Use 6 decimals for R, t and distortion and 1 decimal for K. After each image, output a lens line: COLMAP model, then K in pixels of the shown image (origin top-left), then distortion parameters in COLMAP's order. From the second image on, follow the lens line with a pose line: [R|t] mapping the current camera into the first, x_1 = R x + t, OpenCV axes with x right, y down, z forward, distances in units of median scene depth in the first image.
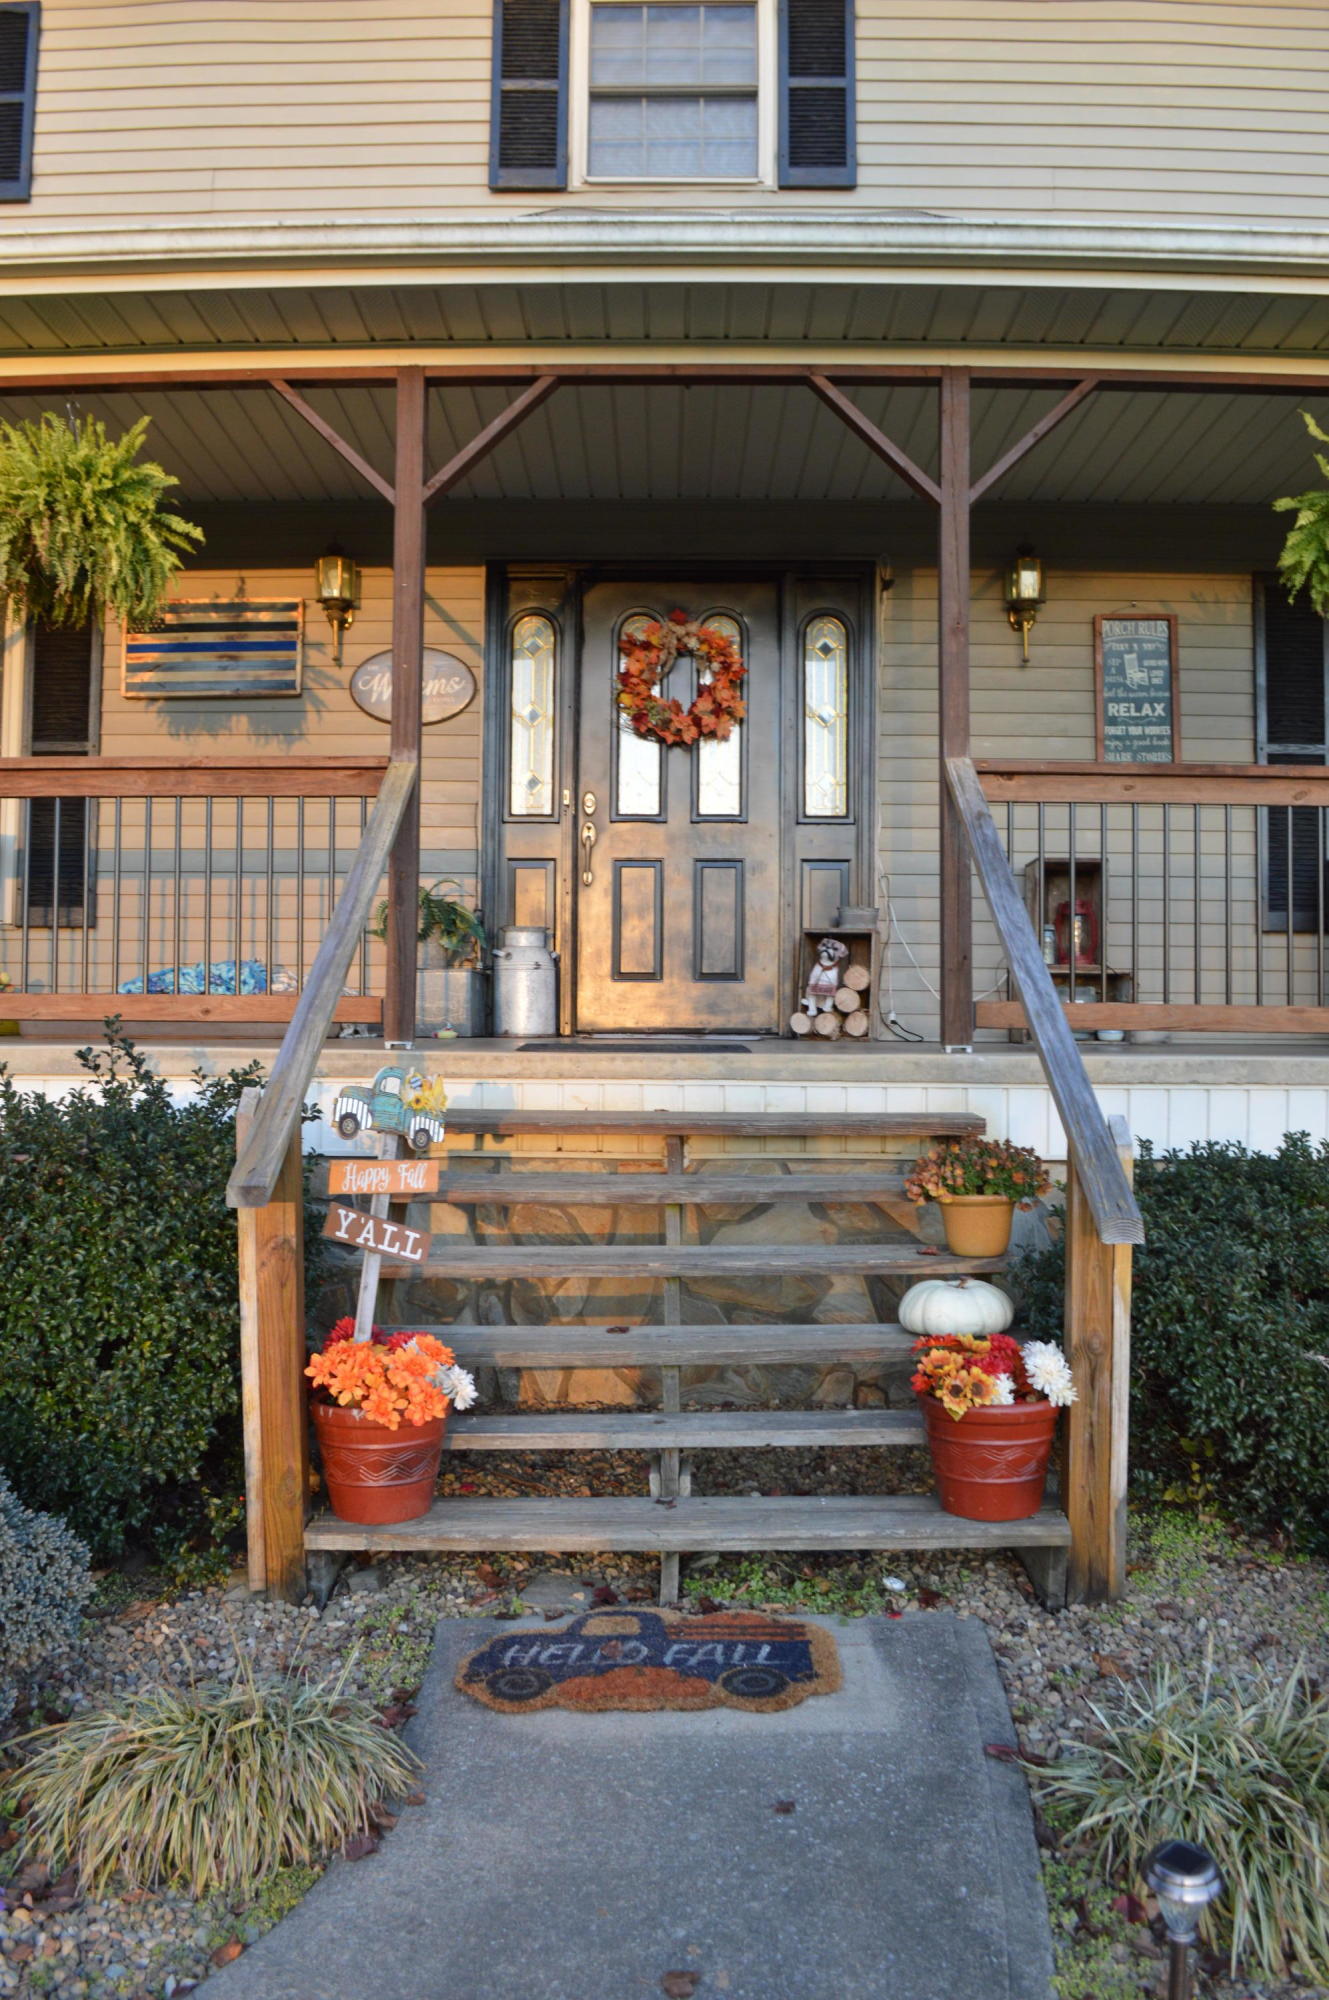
lens RADIAL K [[1616.3, 0, 664.5], [0, 1616.3, 1000.0], [0, 0, 1]] dist [-0.089420, 0.017750]
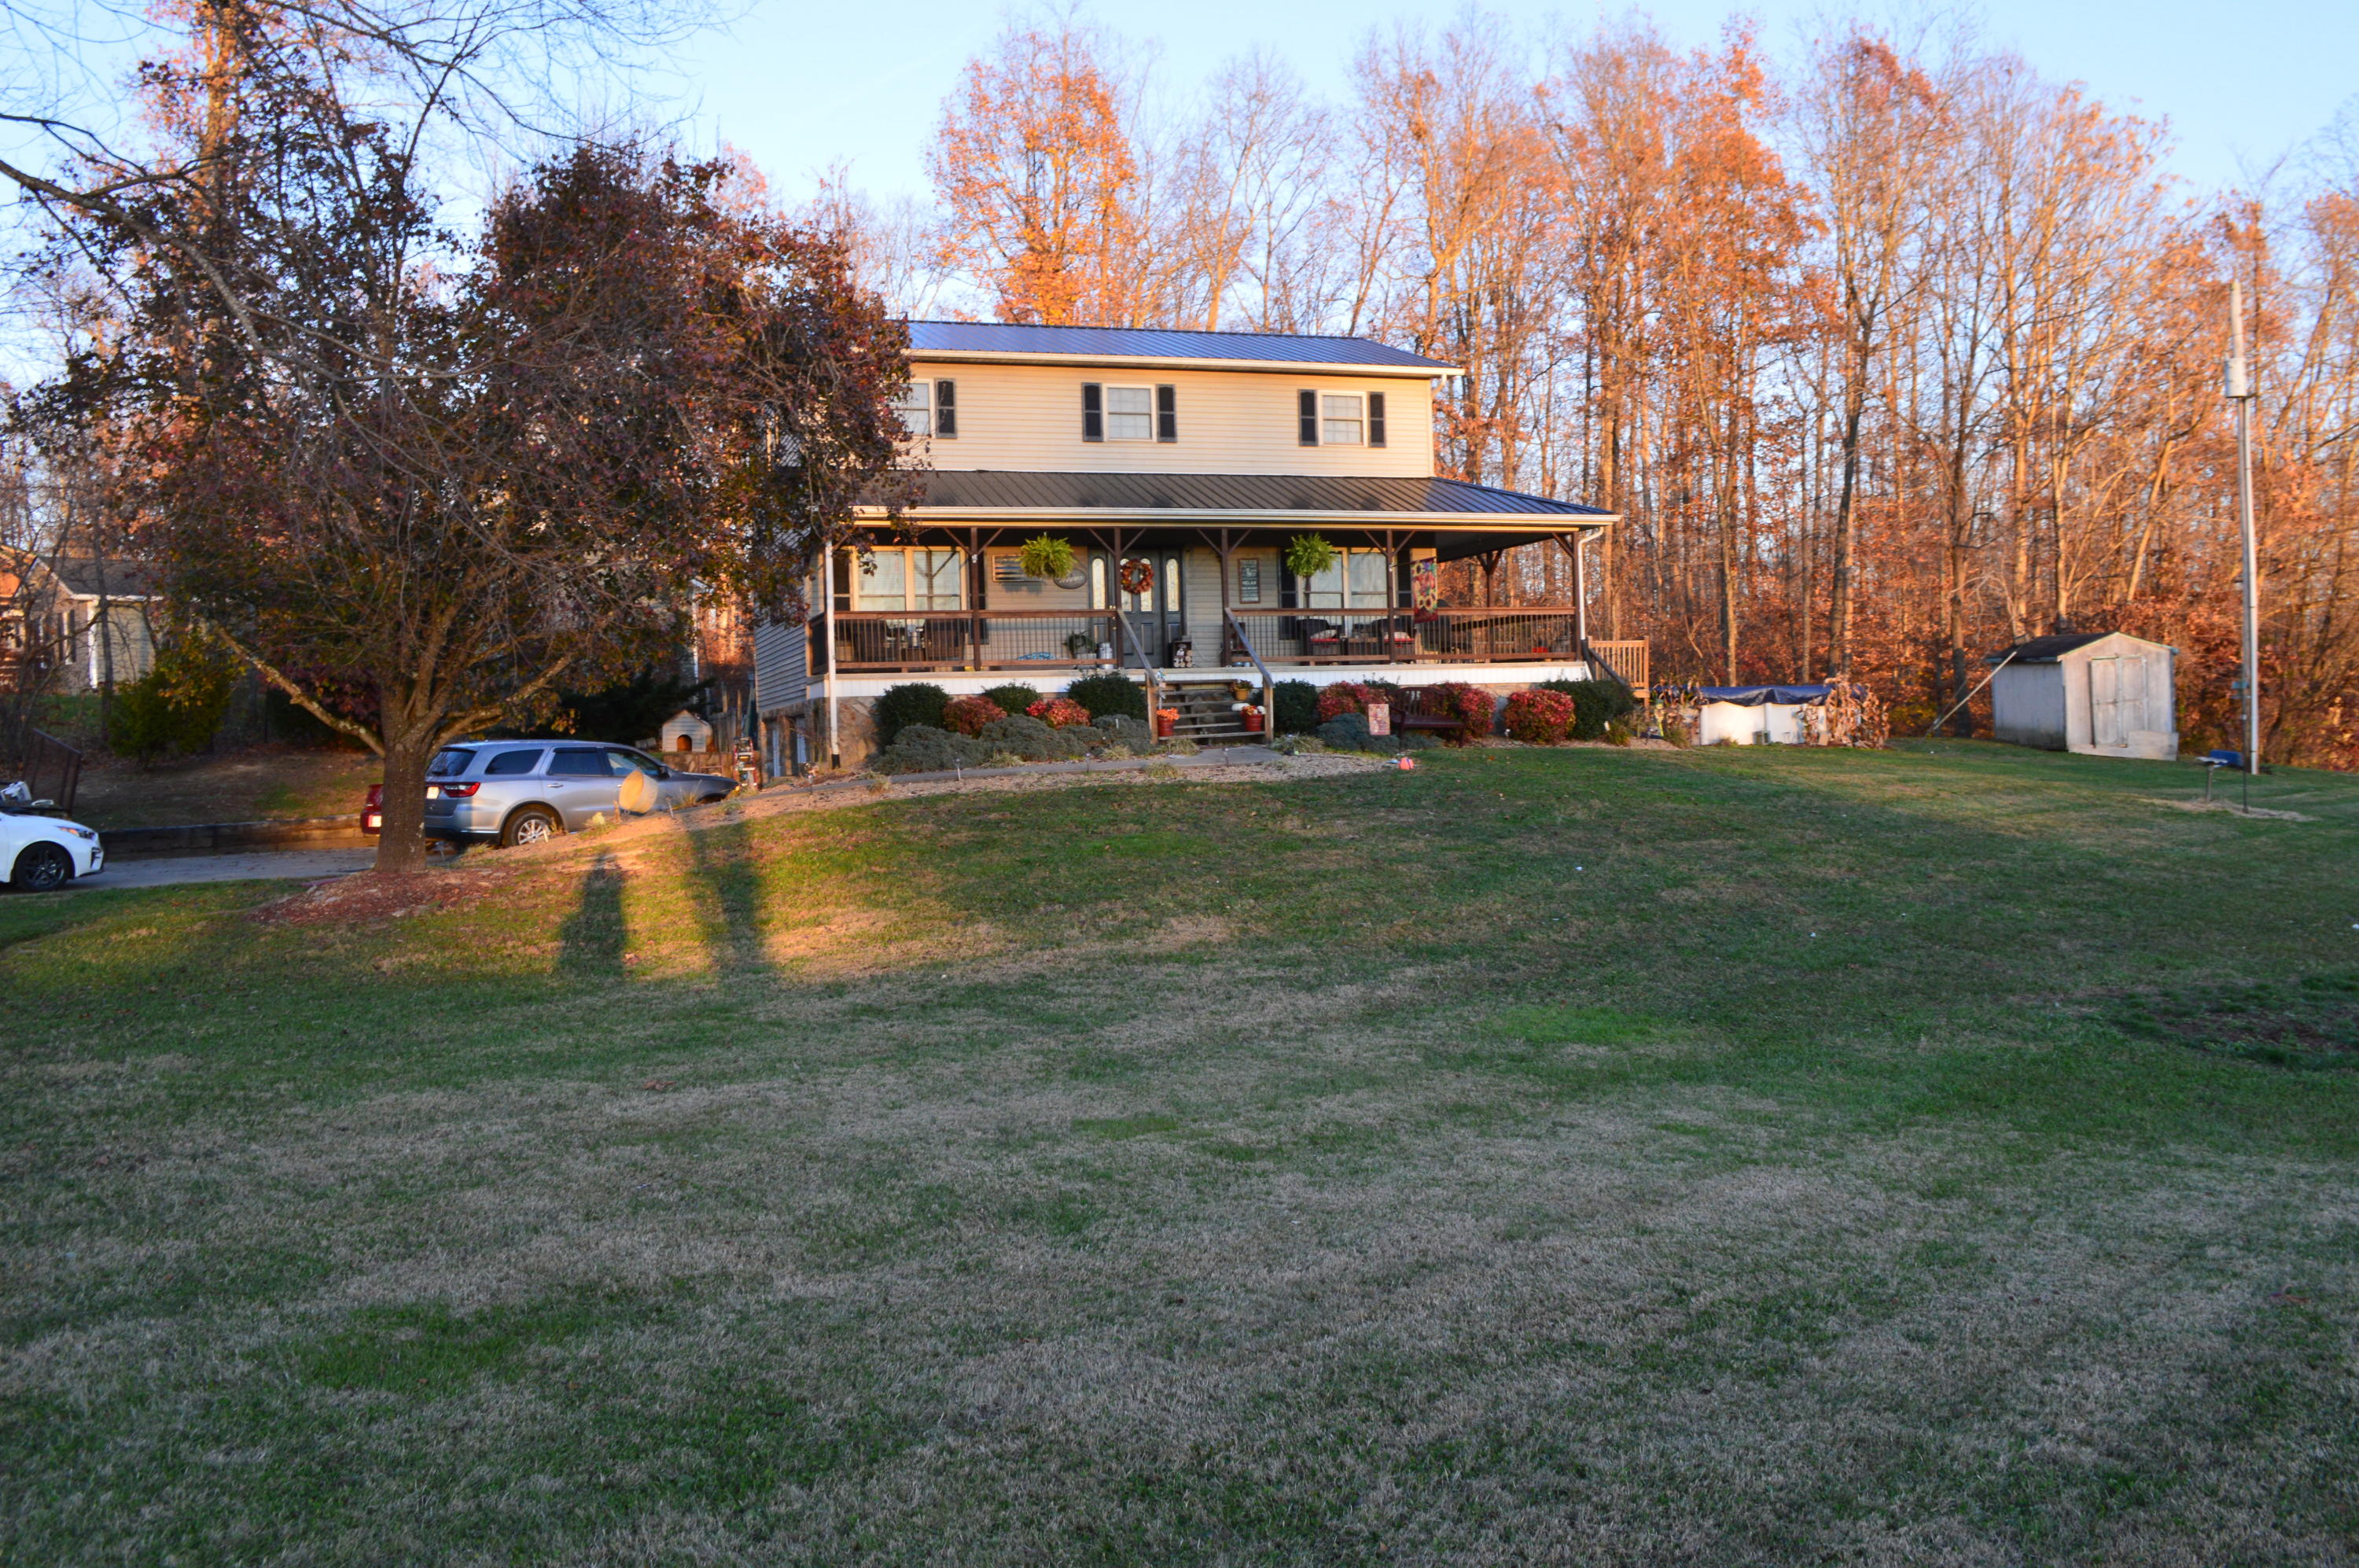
lens RADIAL K [[1906.4, 0, 1186.6], [0, 1906.4, 789.1], [0, 0, 1]] dist [-0.089420, 0.017750]
pose [[0.941620, -0.044313, 0.333750, -1.400233], [0.026758, 0.998015, 0.057016, 0.050495], [-0.335614, -0.044757, 0.940936, -3.283908]]
